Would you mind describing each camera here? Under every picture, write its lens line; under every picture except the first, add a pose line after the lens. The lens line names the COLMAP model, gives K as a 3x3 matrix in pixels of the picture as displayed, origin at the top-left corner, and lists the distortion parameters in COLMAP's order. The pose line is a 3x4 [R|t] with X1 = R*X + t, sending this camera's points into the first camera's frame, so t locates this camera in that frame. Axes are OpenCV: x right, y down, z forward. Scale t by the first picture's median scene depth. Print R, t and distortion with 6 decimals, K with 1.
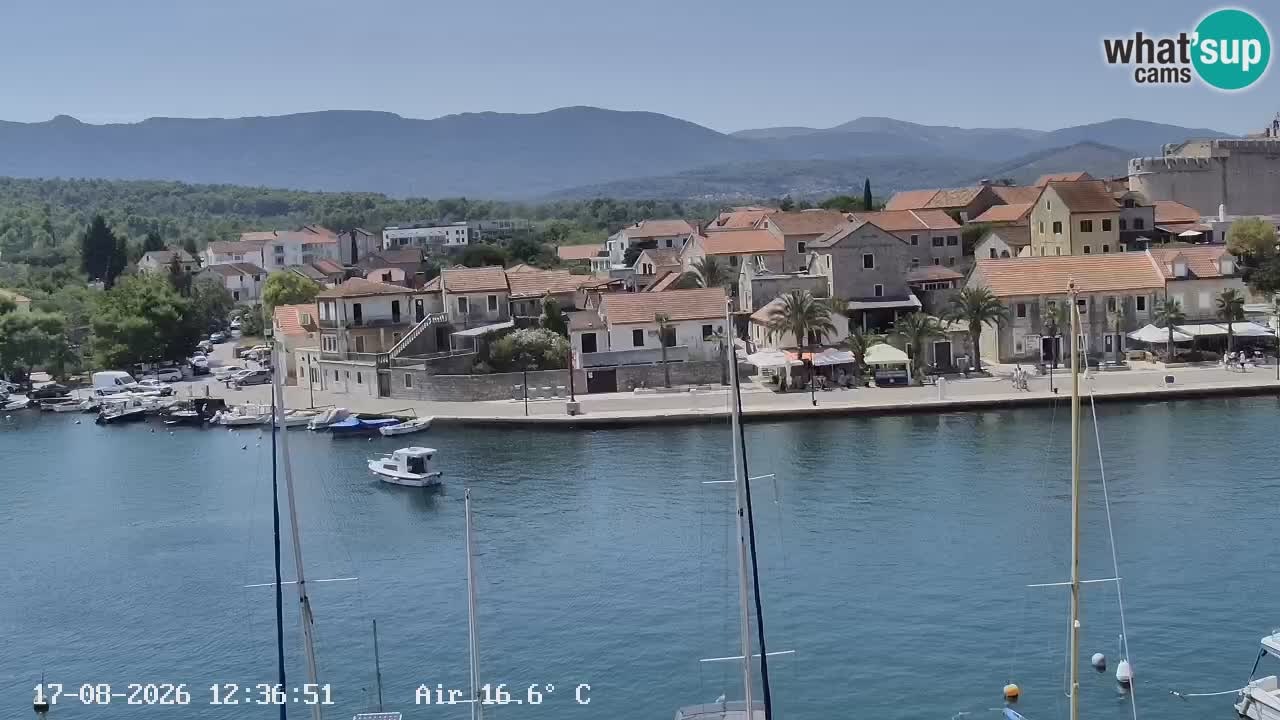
lens RADIAL K [[2456.1, 0, 641.5], [0, 2456.1, 360.1], [0, 0, 1]] dist [-0.024438, -0.005307]
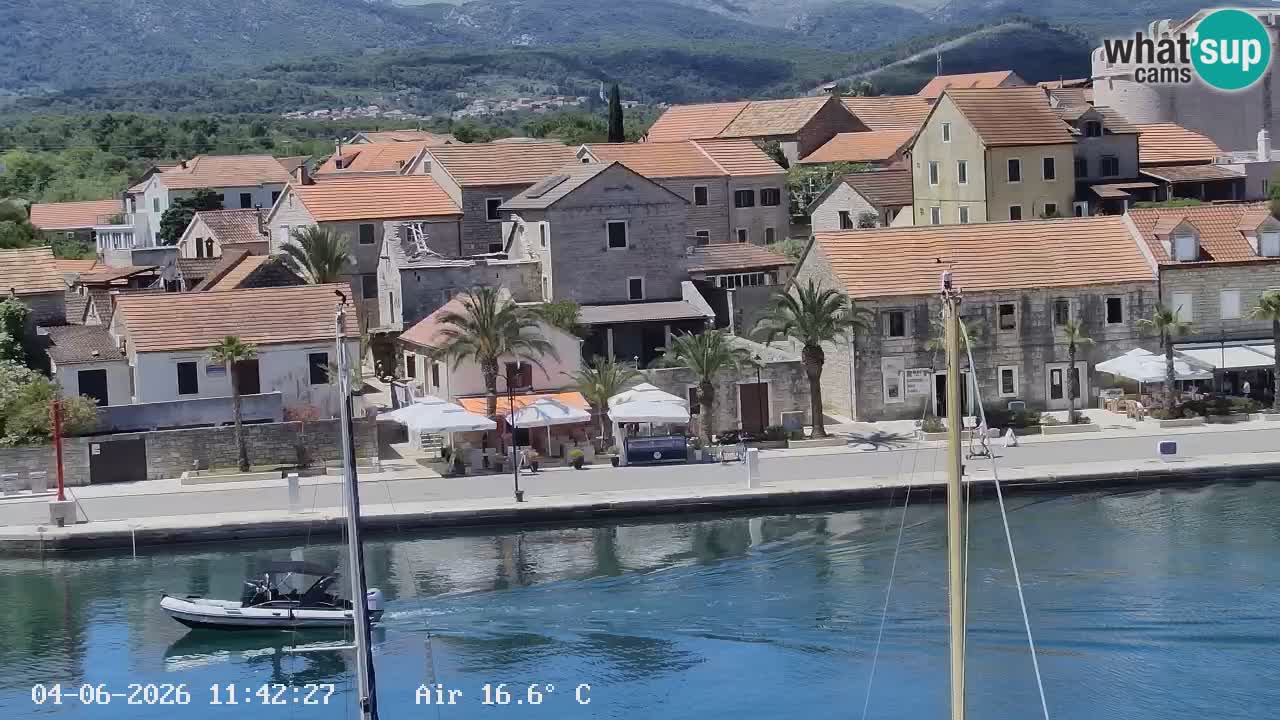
lens RADIAL K [[2456.1, 0, 641.5], [0, 2456.1, 360.1], [0, 0, 1]] dist [-0.024438, -0.005307]
pose [[0.986828, -0.004547, 0.161711, 0.009810], [0.006533, 0.999910, -0.011750, -0.006057], [-0.161643, 0.012652, 0.986768, 0.464005]]
